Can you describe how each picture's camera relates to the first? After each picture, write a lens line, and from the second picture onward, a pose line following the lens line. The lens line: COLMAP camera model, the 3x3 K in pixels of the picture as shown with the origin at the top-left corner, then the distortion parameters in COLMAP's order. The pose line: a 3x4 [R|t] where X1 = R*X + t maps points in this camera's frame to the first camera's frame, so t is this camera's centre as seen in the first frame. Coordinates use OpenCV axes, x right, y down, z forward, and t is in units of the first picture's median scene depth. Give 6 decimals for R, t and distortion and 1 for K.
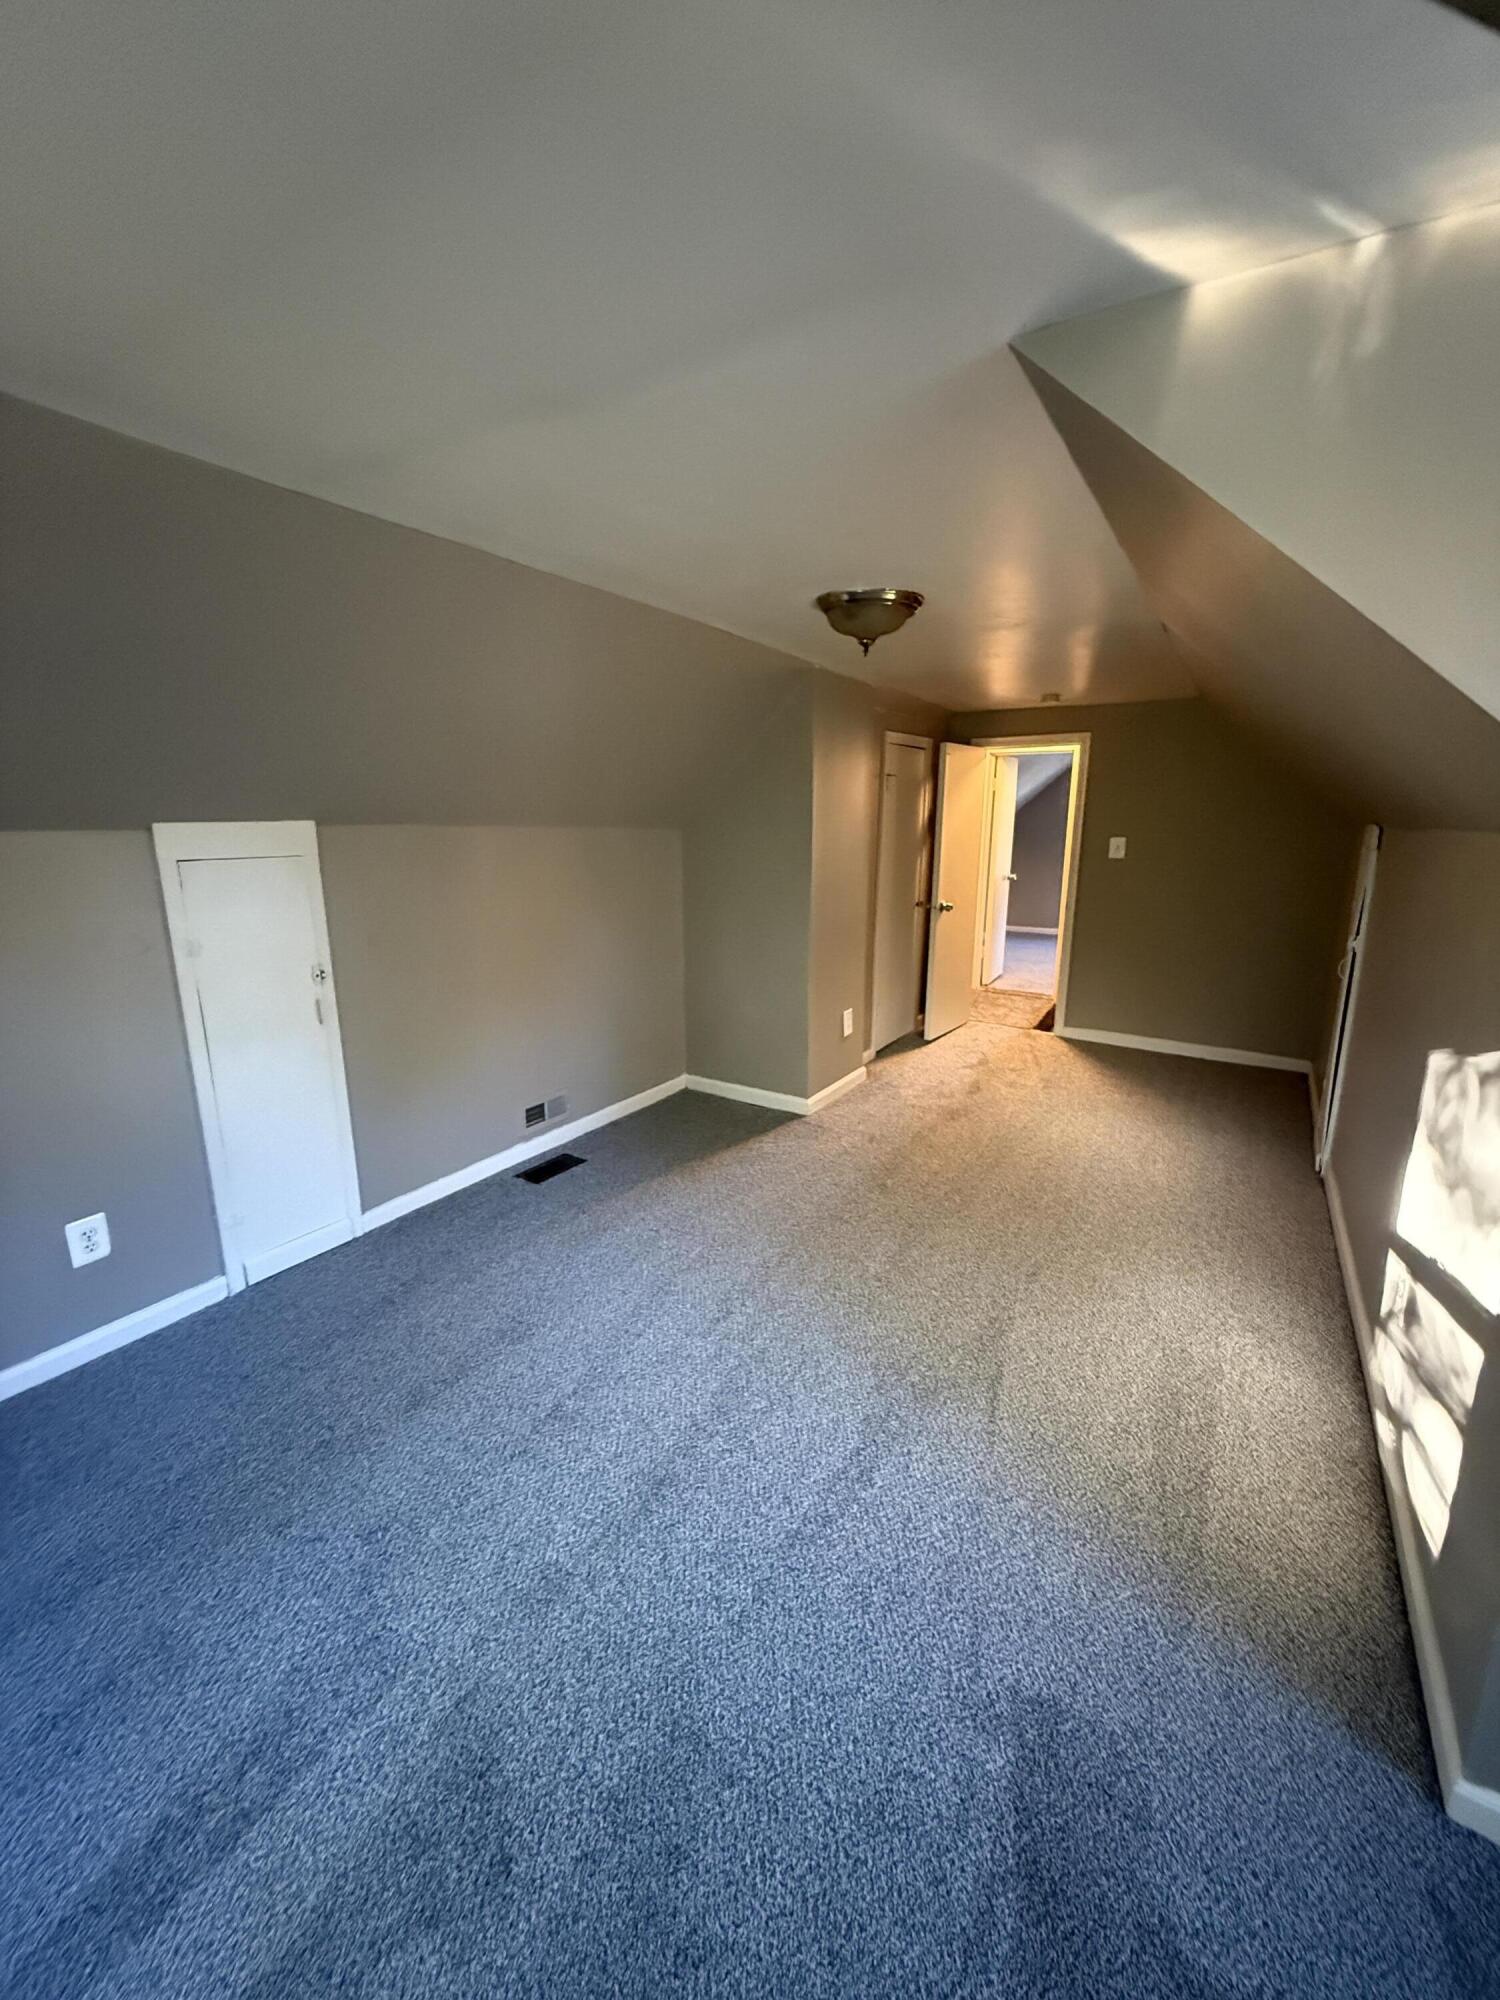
lens RADIAL K [[795.0, 0, 743.9], [0, 795.0, 991.9], [0, 0, 1]] dist [0.000525, -0.000140]
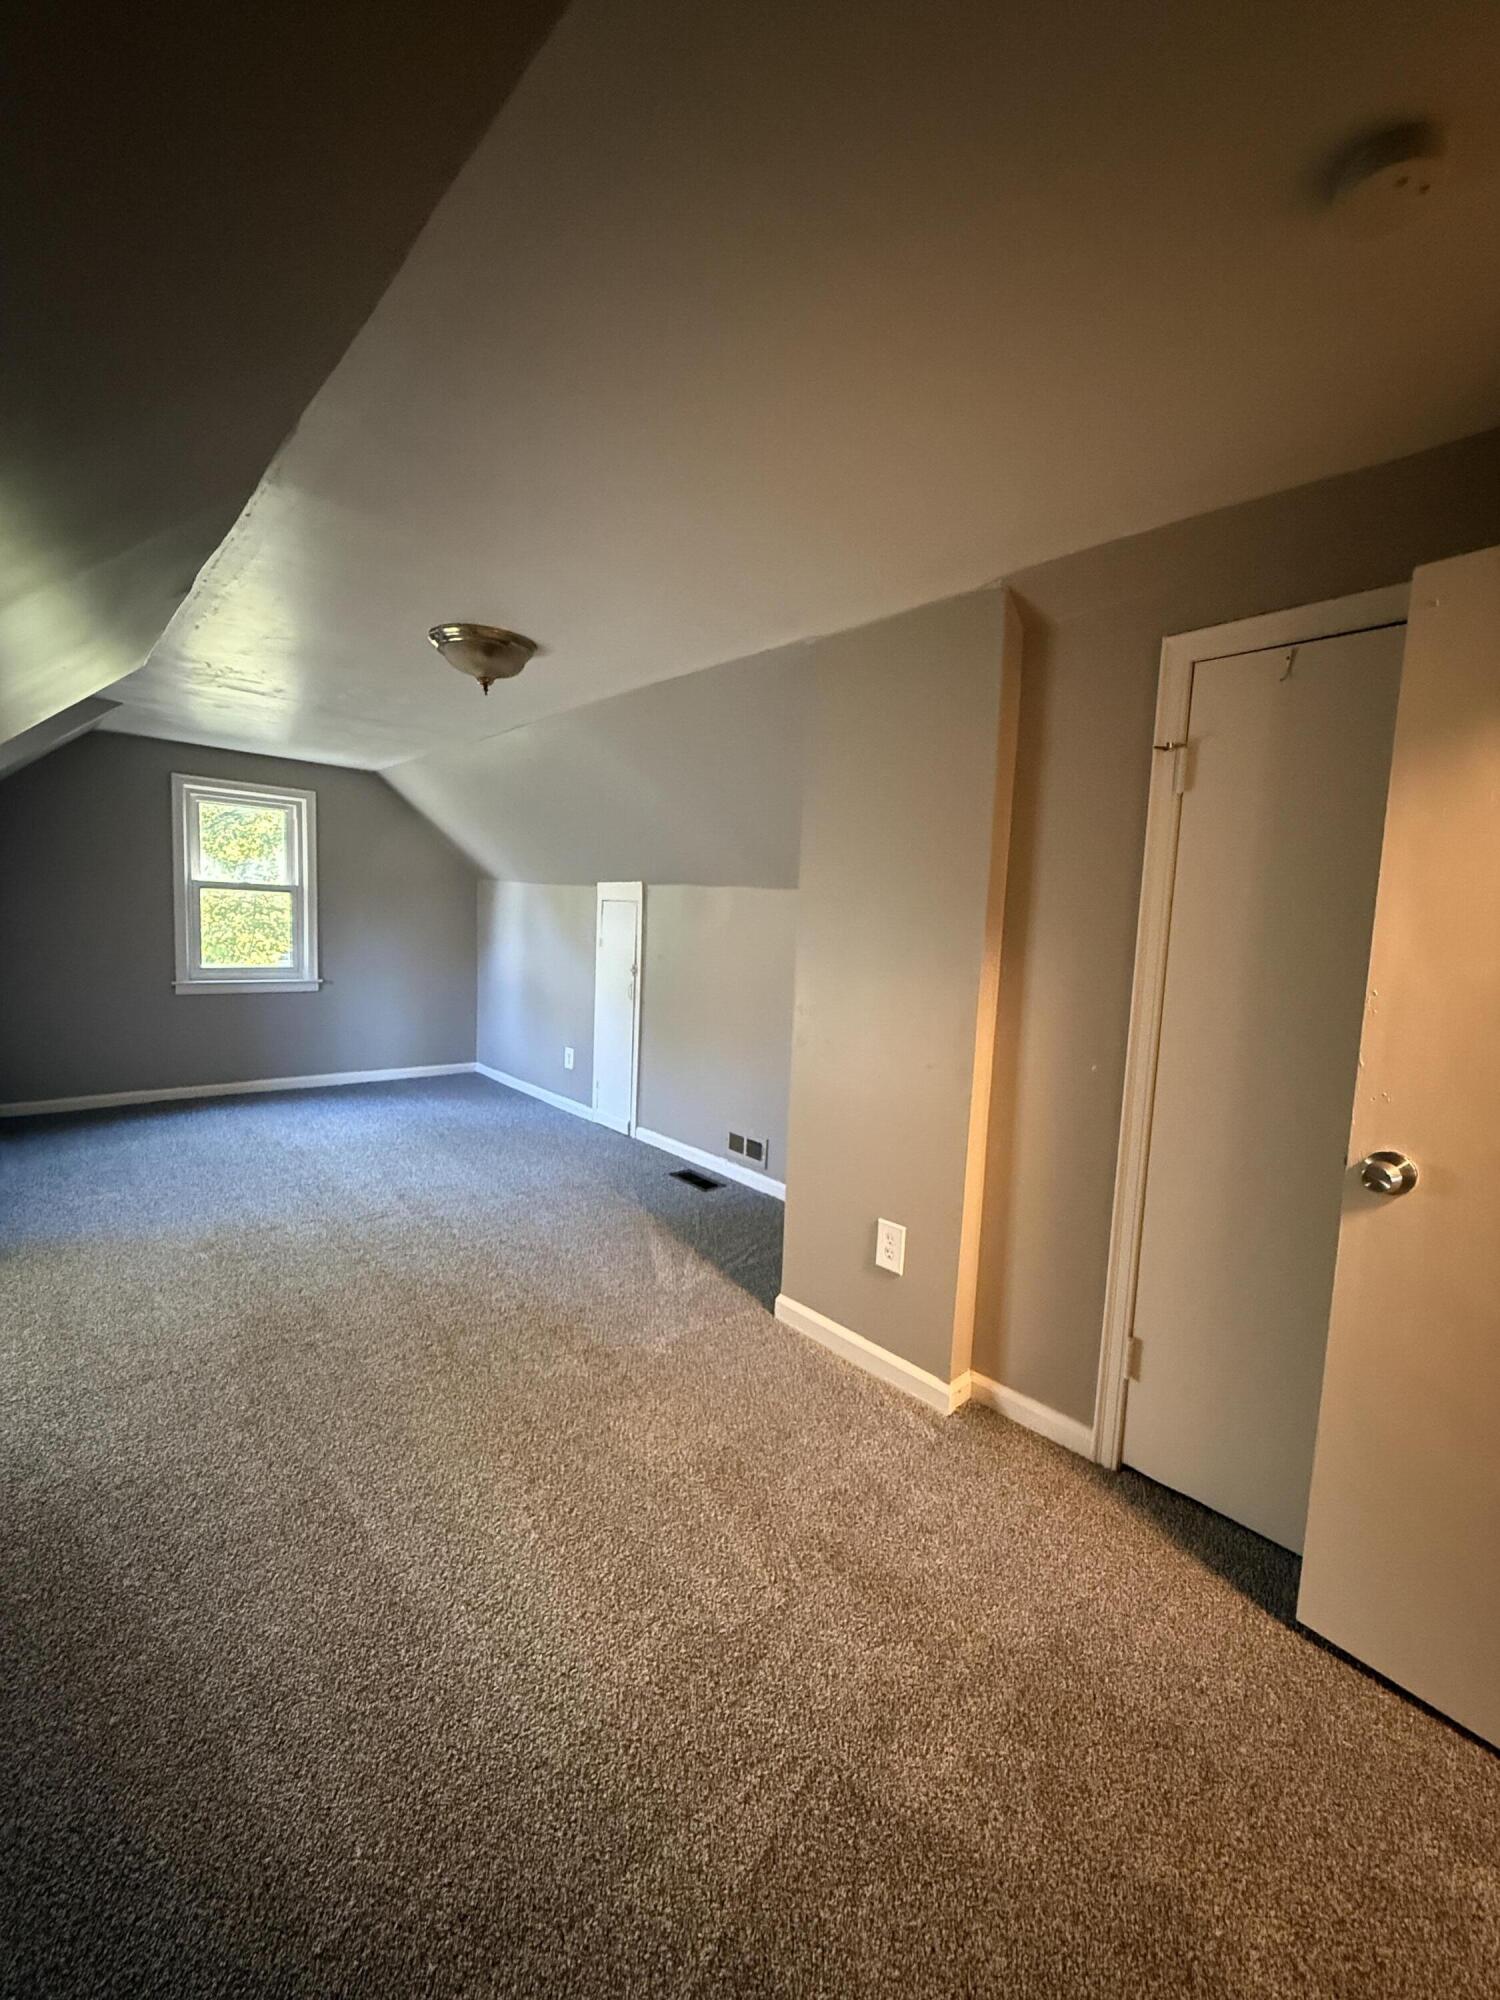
lens RADIAL K [[803.3, 0, 749.3], [0, 803.3, 992.6], [0, 0, 1]] dist [0.003021, 0.000207]
pose [[-0.257000, 0.078684, -0.963203, 0.922444], [-0.251238, 0.956971, 0.145210, -0.247480], [0.933183, 0.279313, -0.226173, 1.402428]]
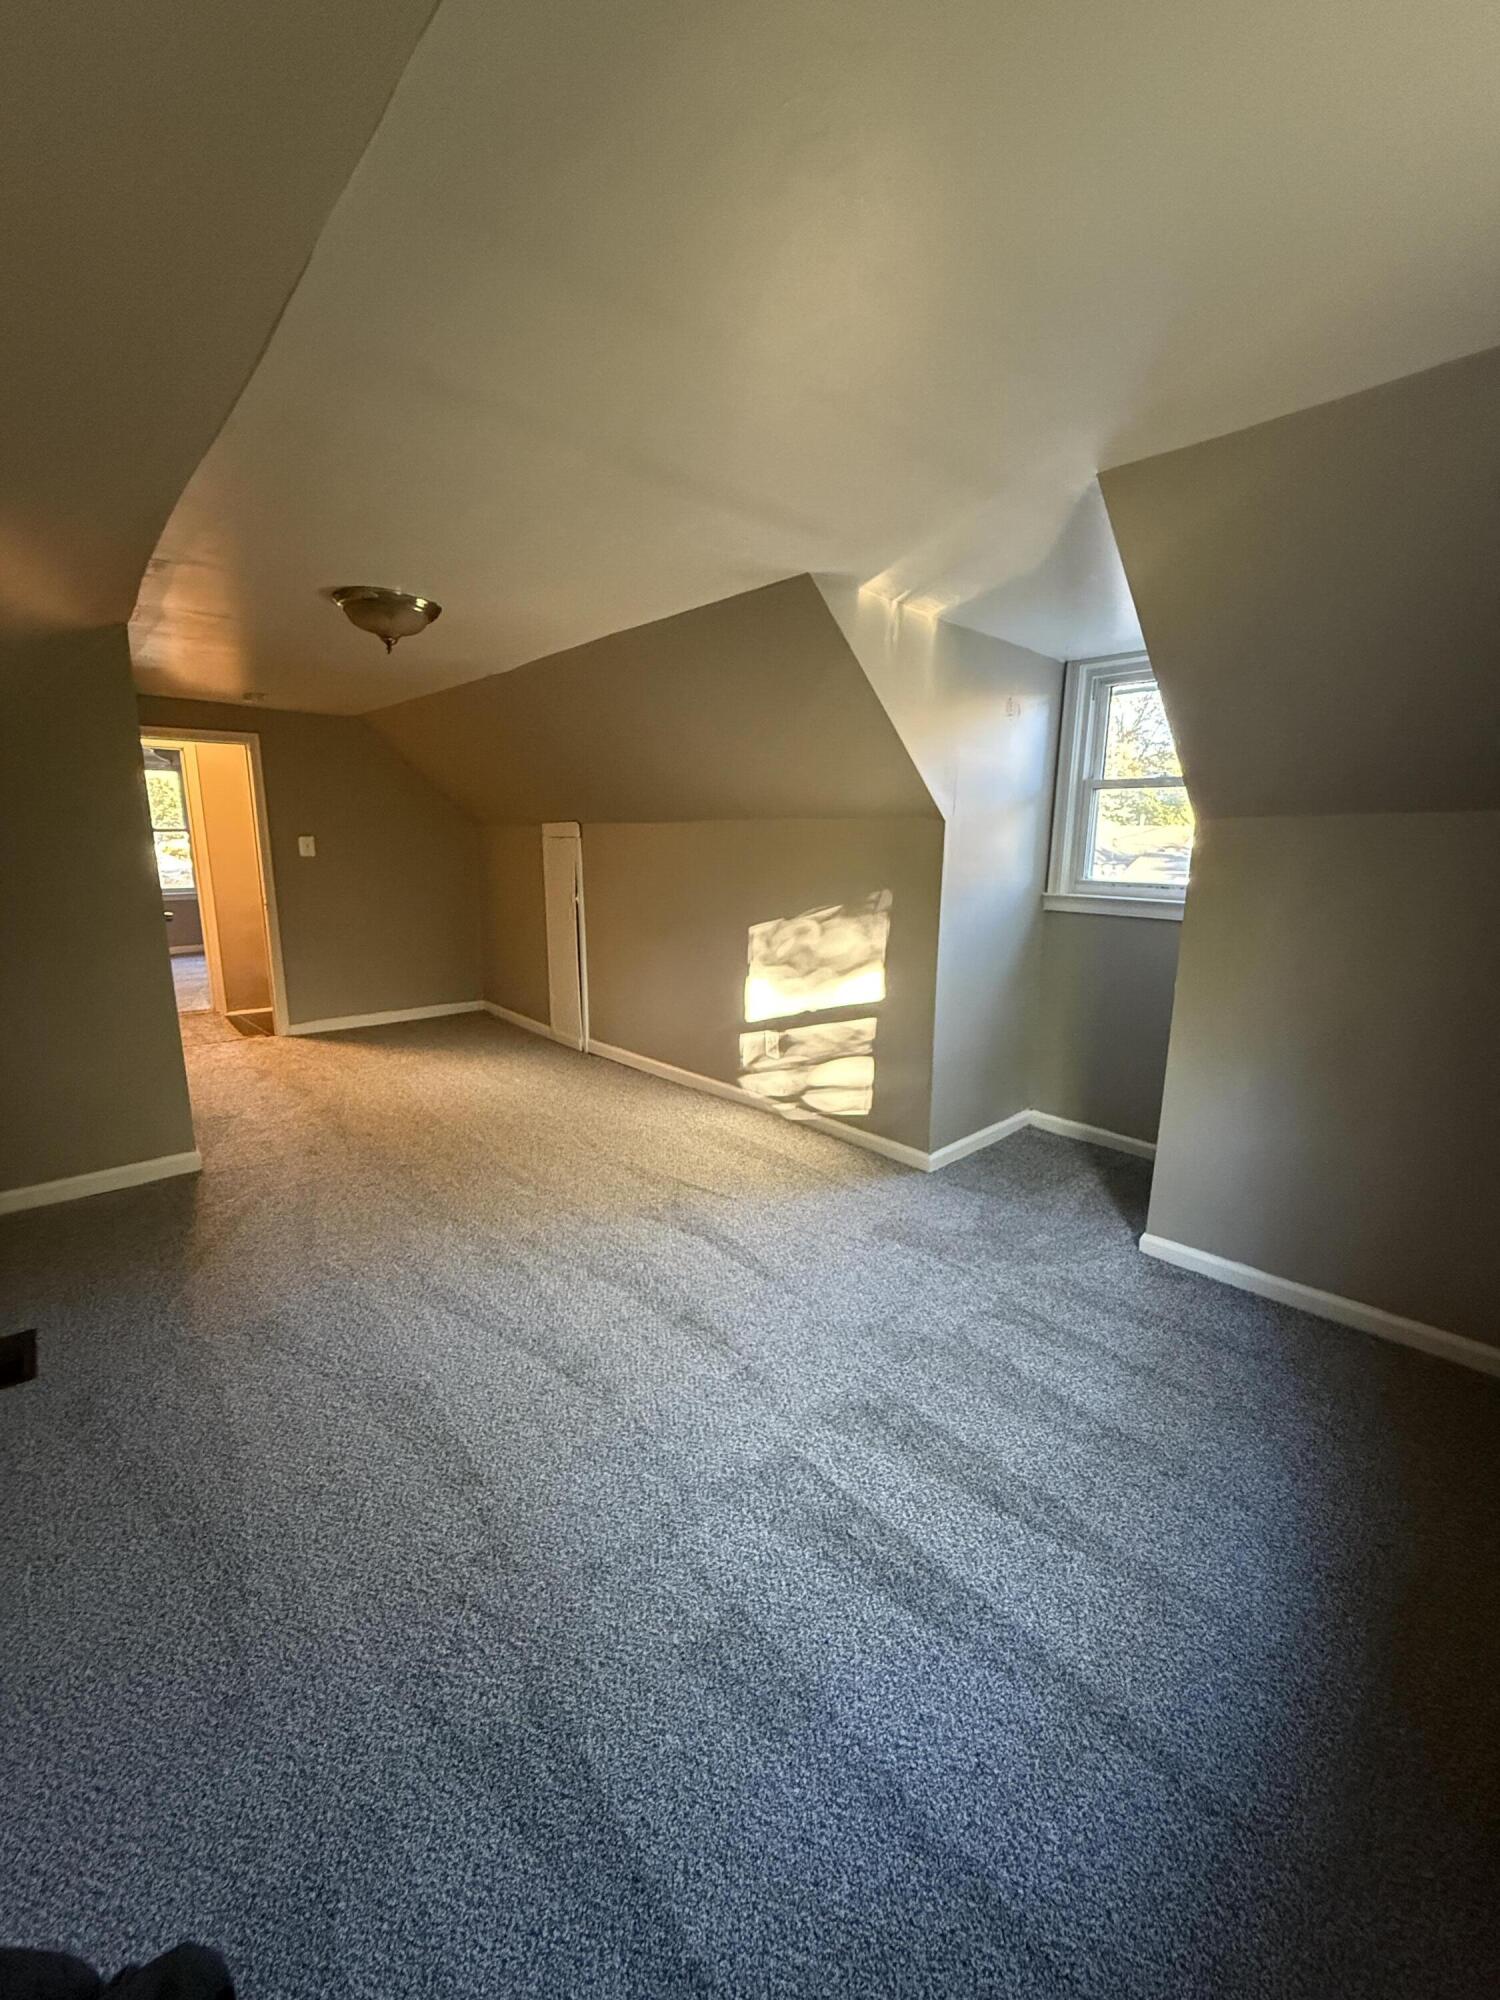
lens RADIAL K [[795.0, 0, 743.9], [0, 795.0, 991.9], [0, 0, 1]] dist [0.000525, -0.000140]
pose [[0.275175, -0.184324, 0.943559, -0.700758], [0.200650, 0.970846, 0.131138, -0.025246], [-0.940222, 0.153240, 0.304138, 0.263084]]
